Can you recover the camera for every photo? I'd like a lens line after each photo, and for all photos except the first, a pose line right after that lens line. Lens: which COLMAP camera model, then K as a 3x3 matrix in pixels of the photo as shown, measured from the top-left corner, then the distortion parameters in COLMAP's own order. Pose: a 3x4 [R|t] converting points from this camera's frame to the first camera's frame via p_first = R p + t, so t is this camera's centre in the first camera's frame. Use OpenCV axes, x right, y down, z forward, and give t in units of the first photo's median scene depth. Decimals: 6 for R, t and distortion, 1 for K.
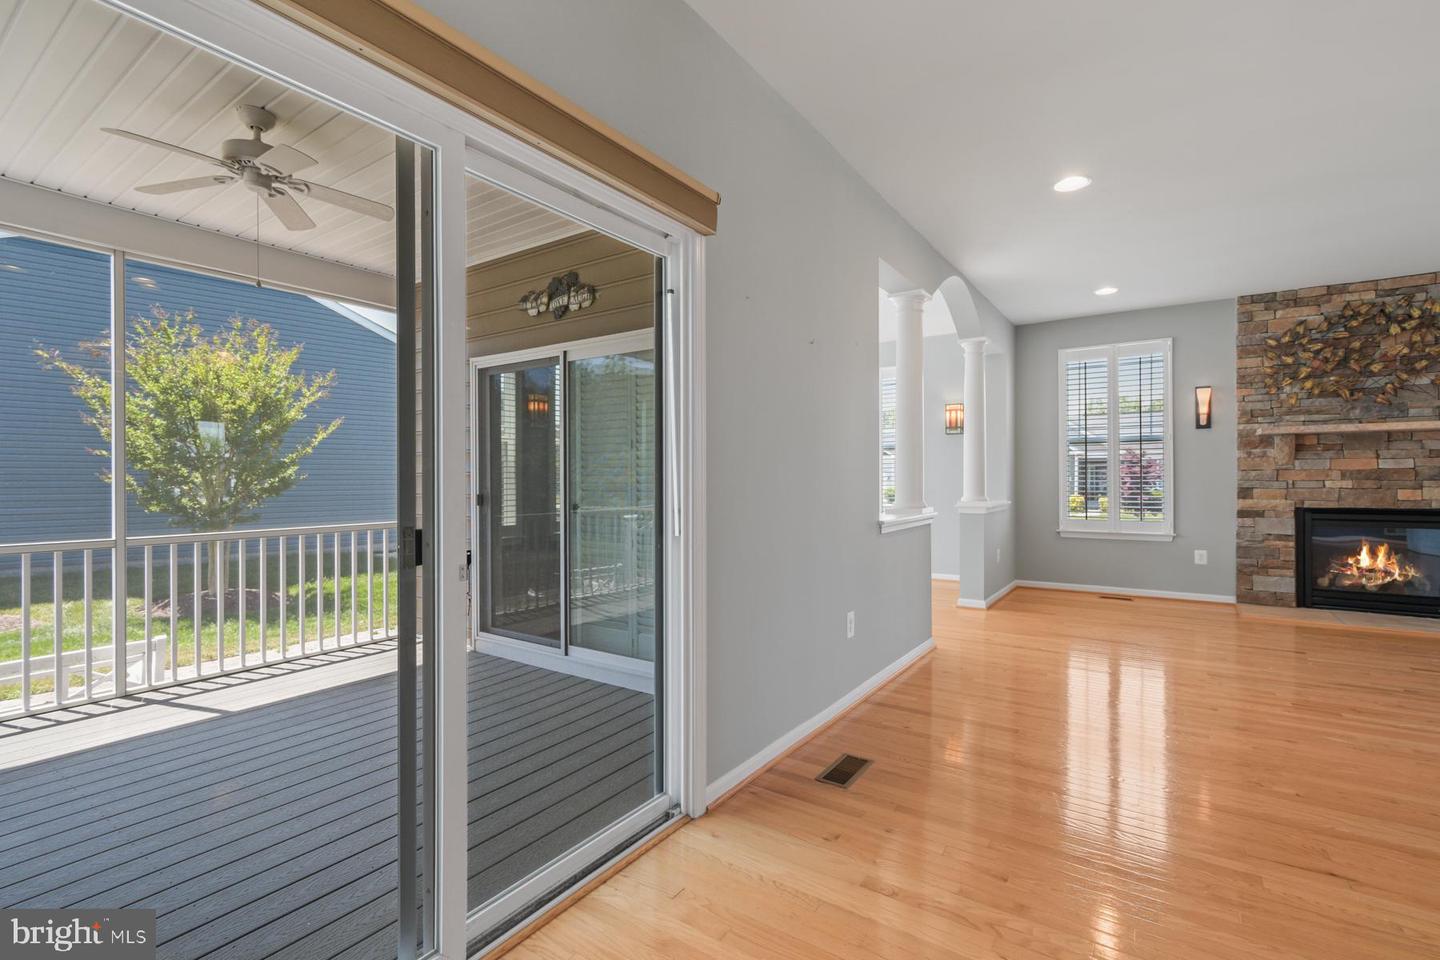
lens RADIAL K [[642.2, 0, 720.0], [0, 642.2, 480.0], [0, 0, 1]] dist [-0.000935, -0.000336]
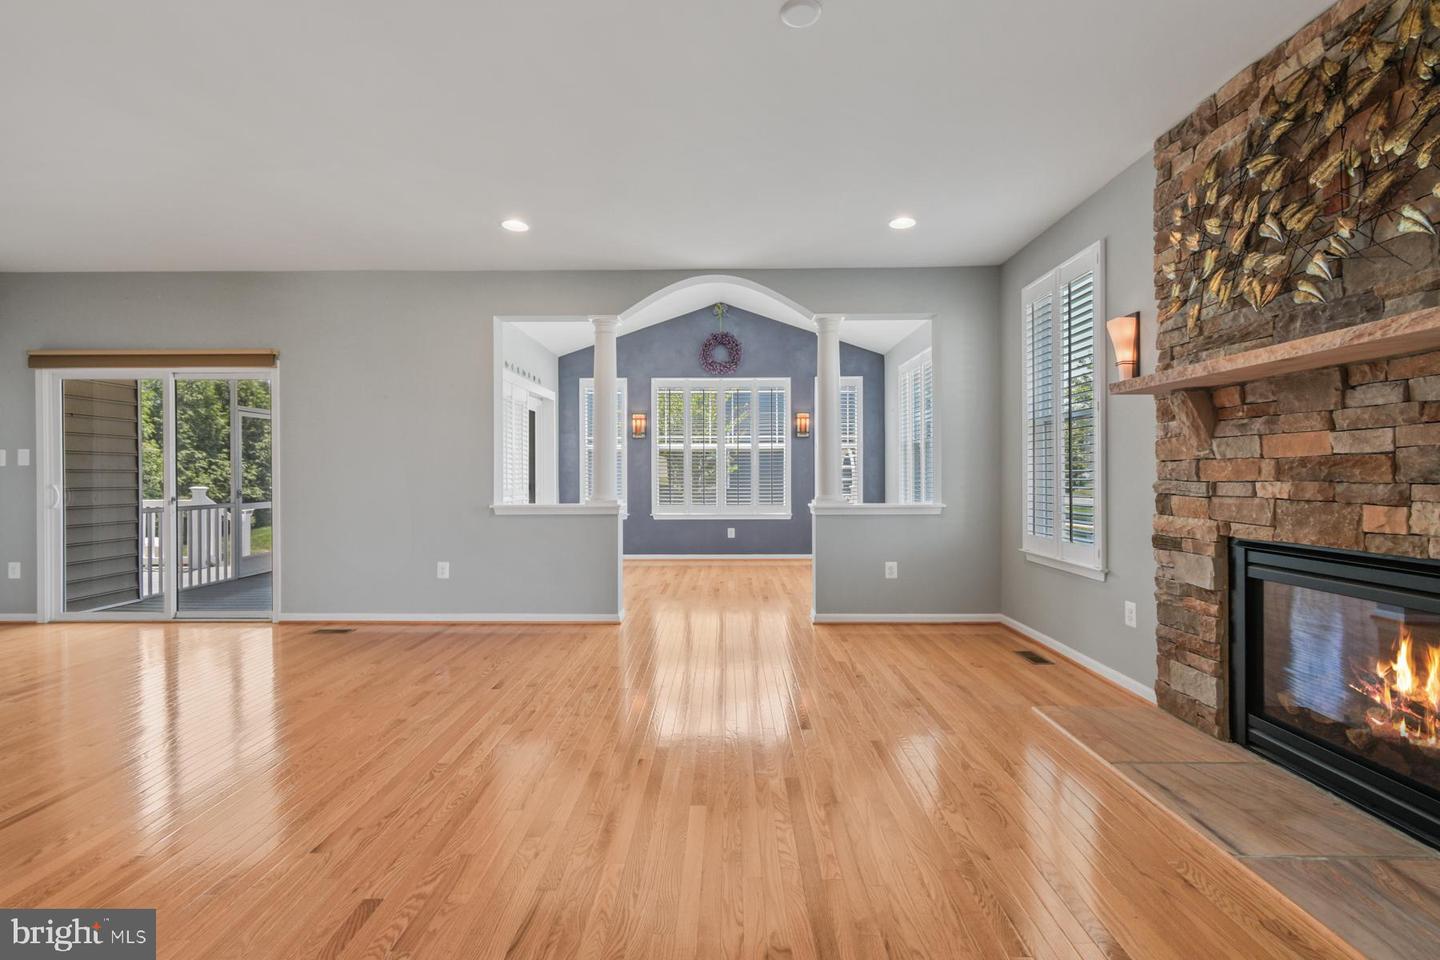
lens RADIAL K [[641.8, 0, 720.8], [0, 641.8, 477.5], [0, 0, 1]] dist [0.000868, -0.000021]
pose [[0.556726, 0.004529, -0.830684, 1.105812], [0.001452, 0.999978, 0.006426, -0.005750], [0.830695, -0.004783, 0.556708, 0.412678]]
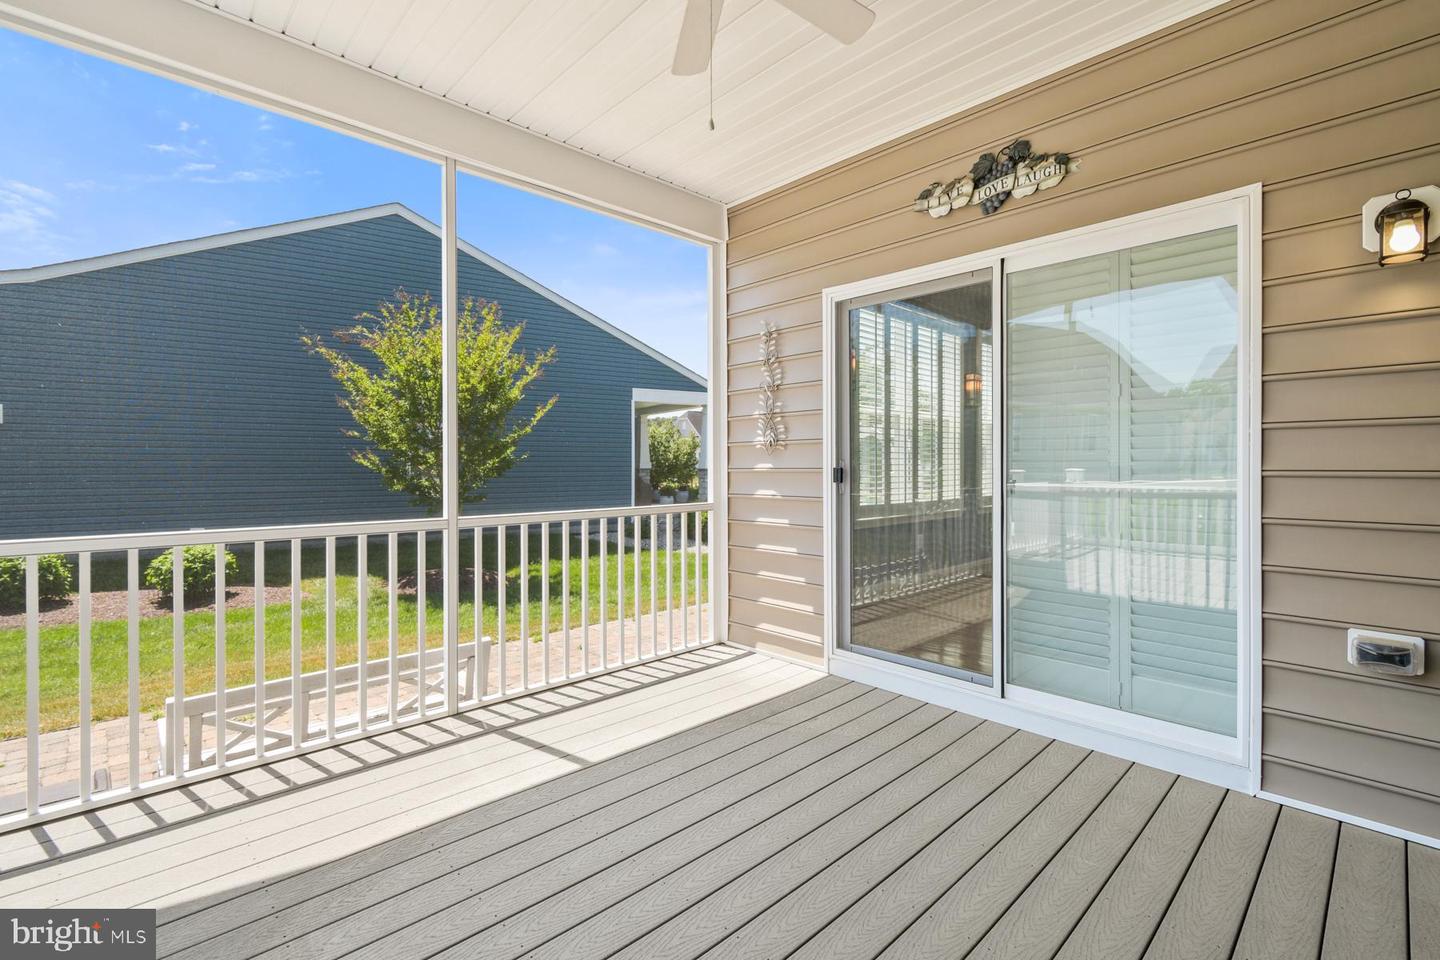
lens RADIAL K [[642.9, 0, 714.9], [0, 642.9, 462.3], [0, 0, 1]] dist [-0.003585, -0.000512]
pose [[0.976675, -0.002452, -0.214710, -0.309412], [0.001509, 0.999988, -0.004554, 0.016801], [0.214718, 0.004124, 0.976667, 0.202222]]
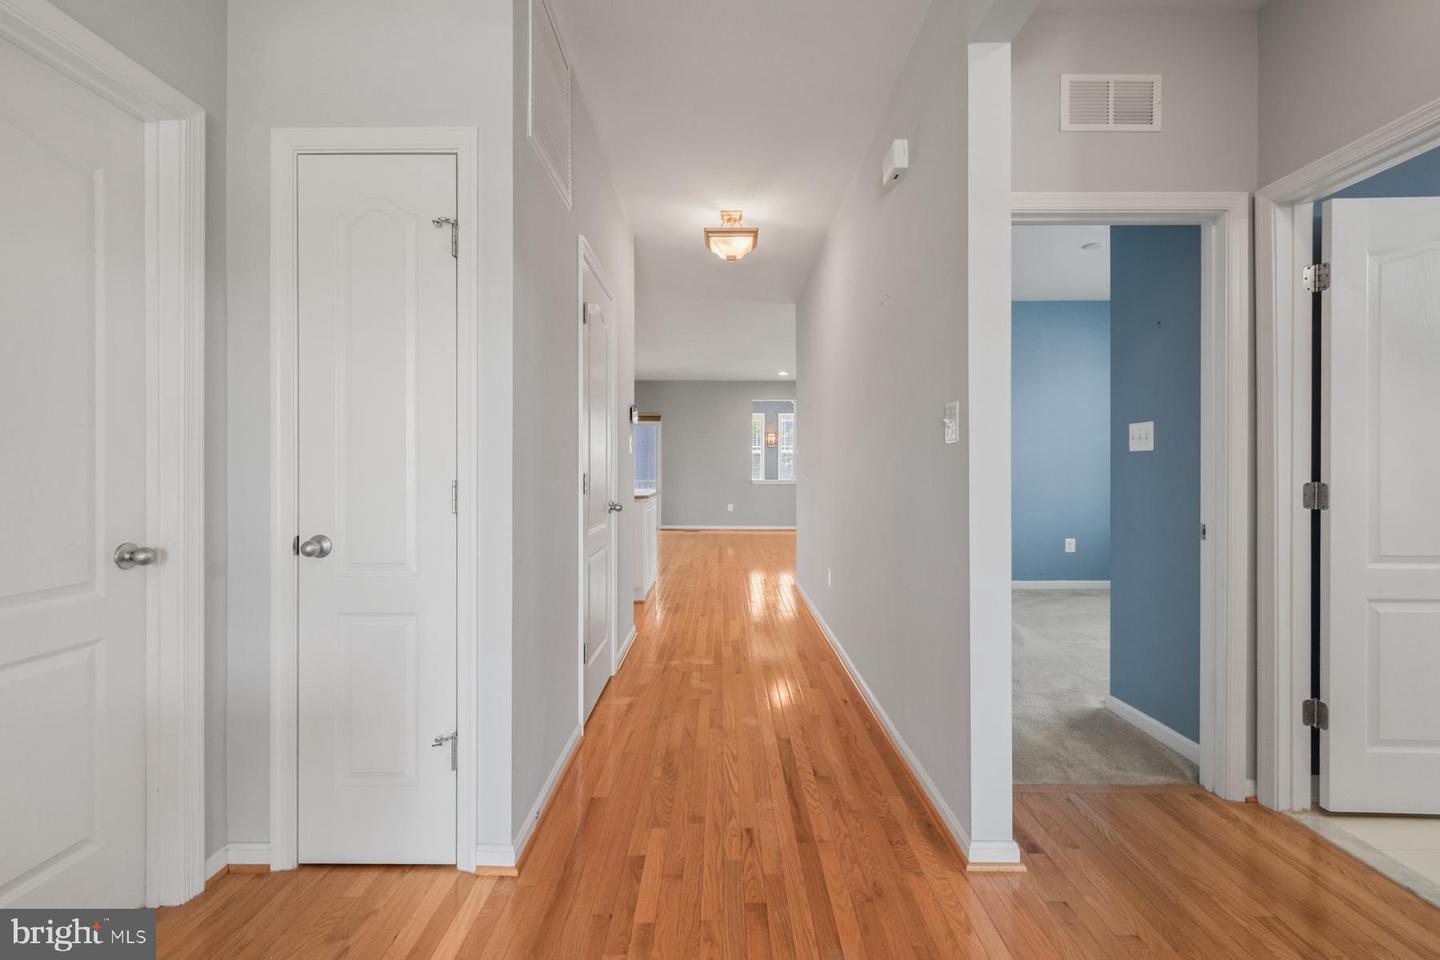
lens RADIAL K [[643.9, 0, 720.8], [0, 643.9, 470.4], [0, 0, 1]] dist [0.014881, -0.008162]
pose [[0.562760, 0.006573, -0.826594, 1.901530], [-0.004032, 0.999978, 0.005207, -0.003958], [0.826611, 0.000402, 0.562774, -0.658182]]
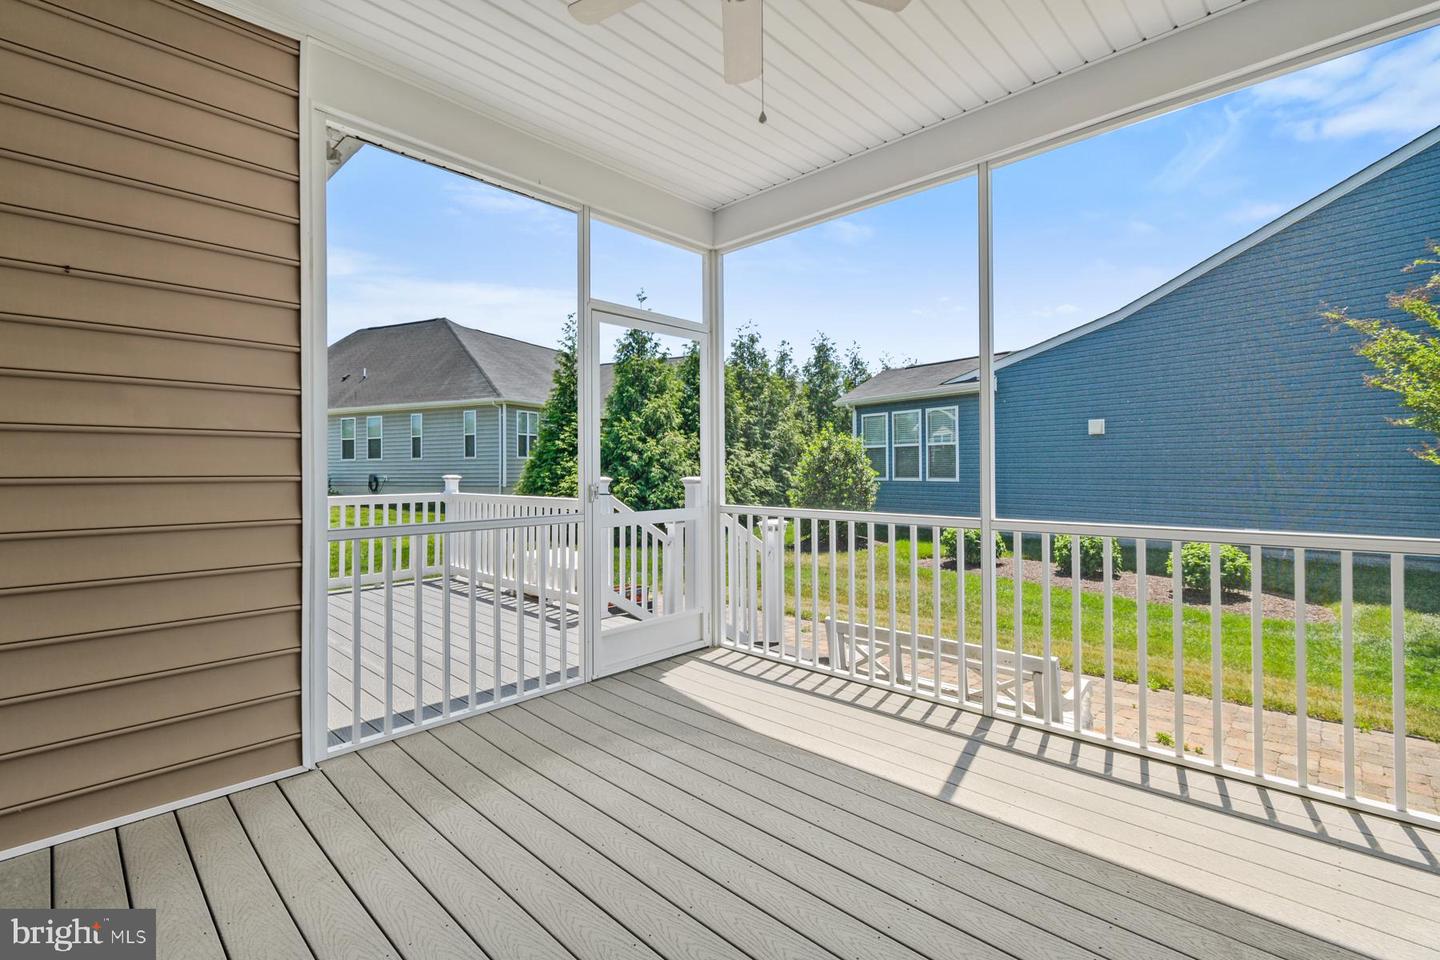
lens RADIAL K [[645.8, 0, 726.3], [0, 645.8, 472.9], [0, 0, 1]] dist [0.001202, -0.000430]
pose [[-0.158320, 0.008080, -0.987355, -0.053171], [0.006919, 0.999951, 0.007074, 0.014632], [0.987364, -0.005712, -0.158368, 0.572050]]
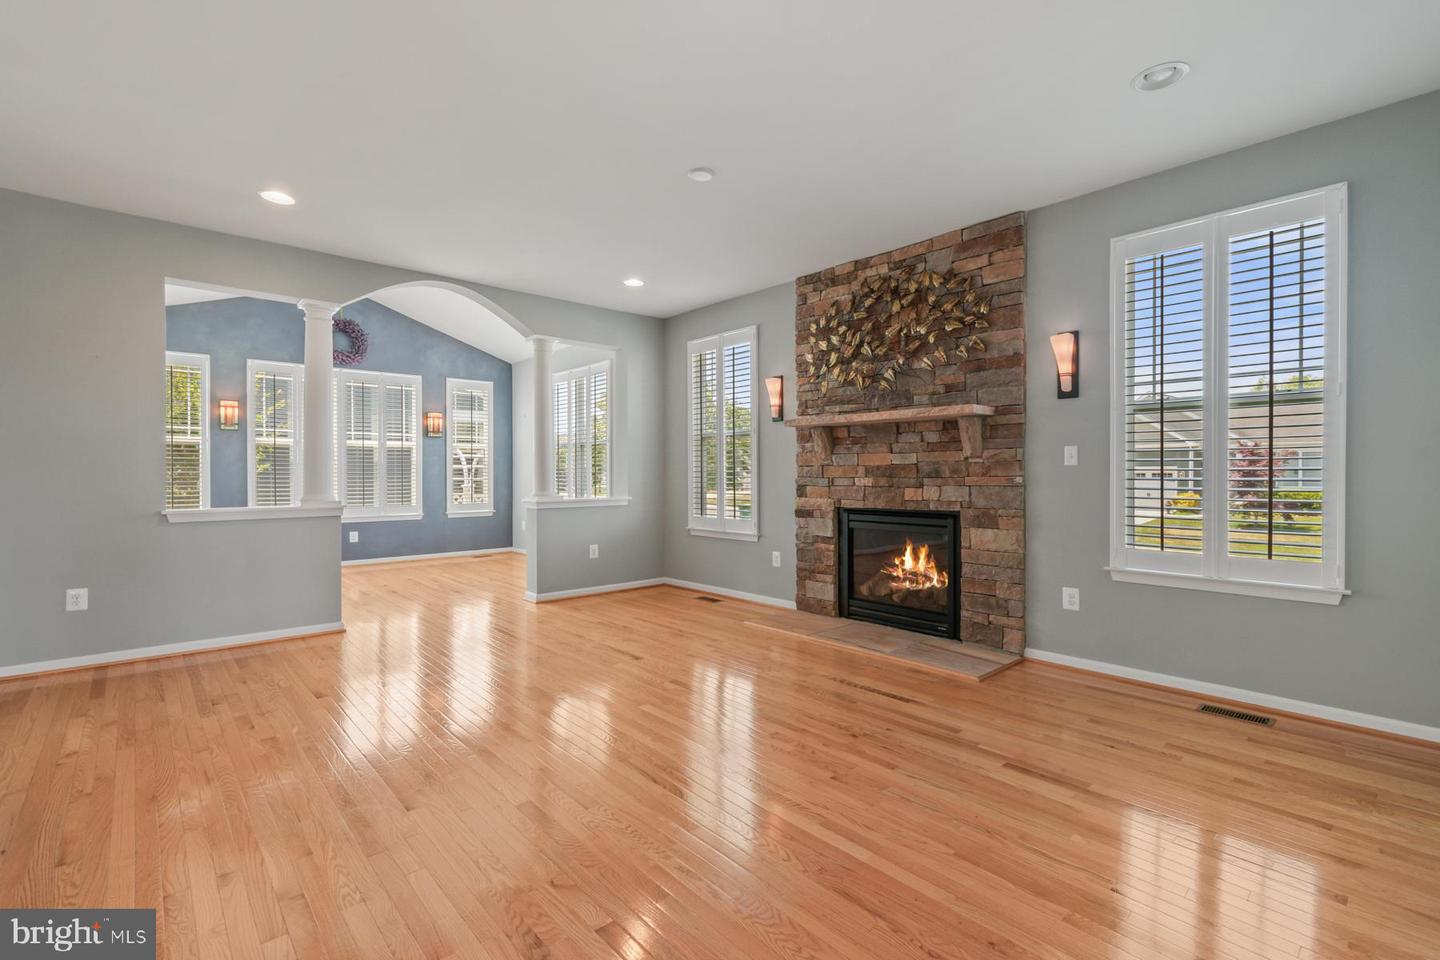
lens RADIAL K [[641.8, 0, 720.8], [0, 641.8, 477.5], [0, 0, 1]] dist [0.000868, -0.000021]
pose [[0.973048, 0.002708, -0.230587, 0.960152], [-0.001275, 0.999979, 0.006361, -0.004786], [0.230600, -0.005895, 0.973031, 0.078515]]
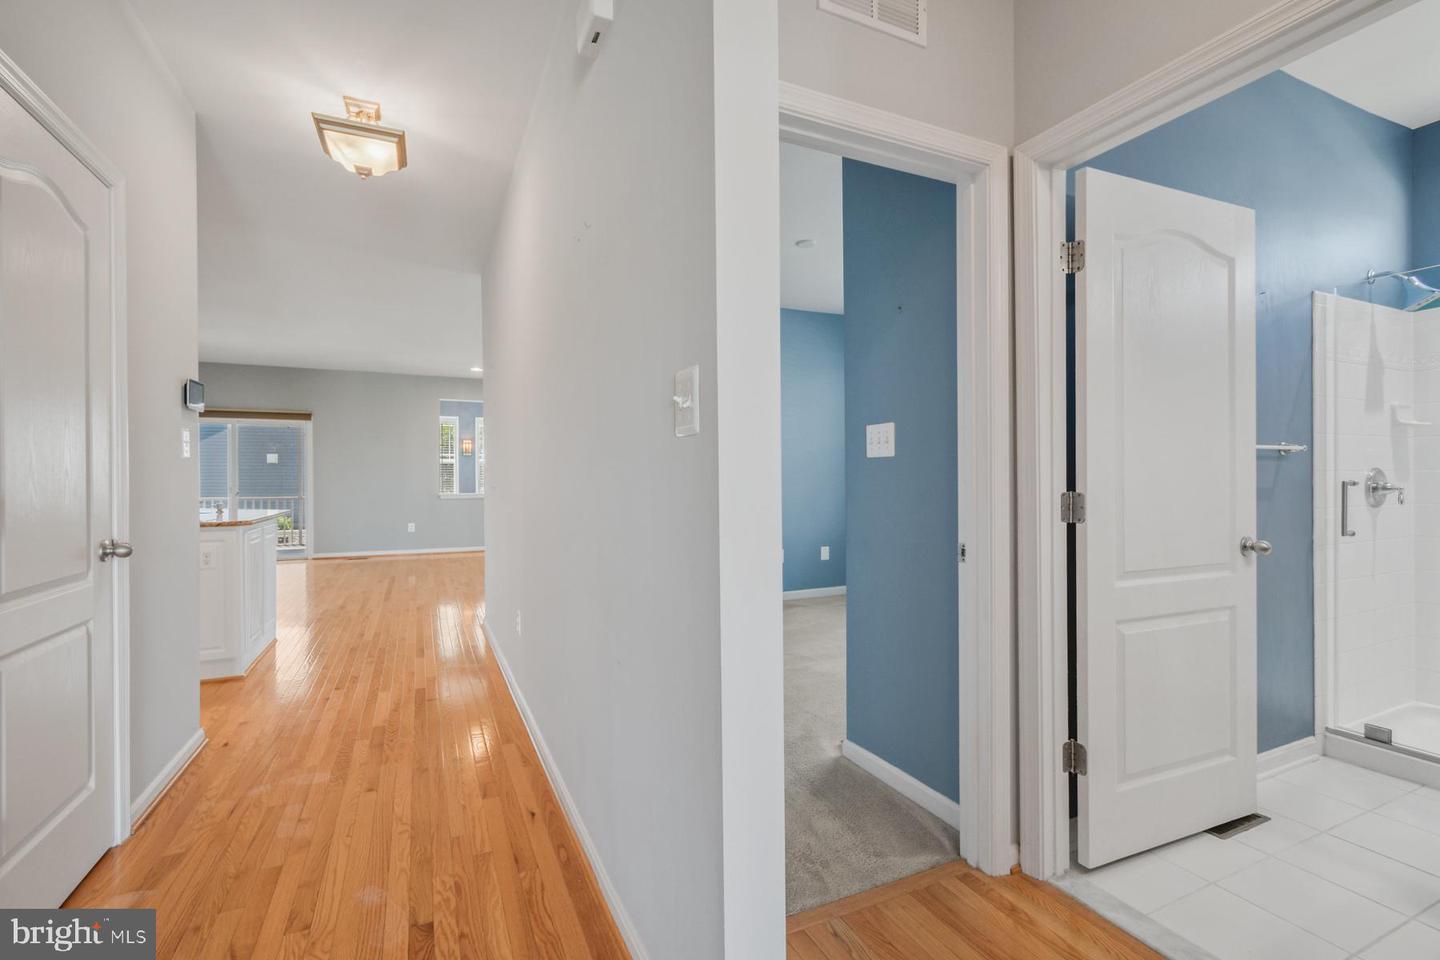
lens RADIAL K [[648.3, 0, 720.0], [0, 648.3, 480.0], [0, 0, 1]] dist [0.002907, 0.000175]
pose [[0.859451, -0.000264, -0.511218, 1.792130], [0.001922, 0.999994, 0.002714, -0.003674], [0.511214, -0.003315, 0.859447, -0.524459]]
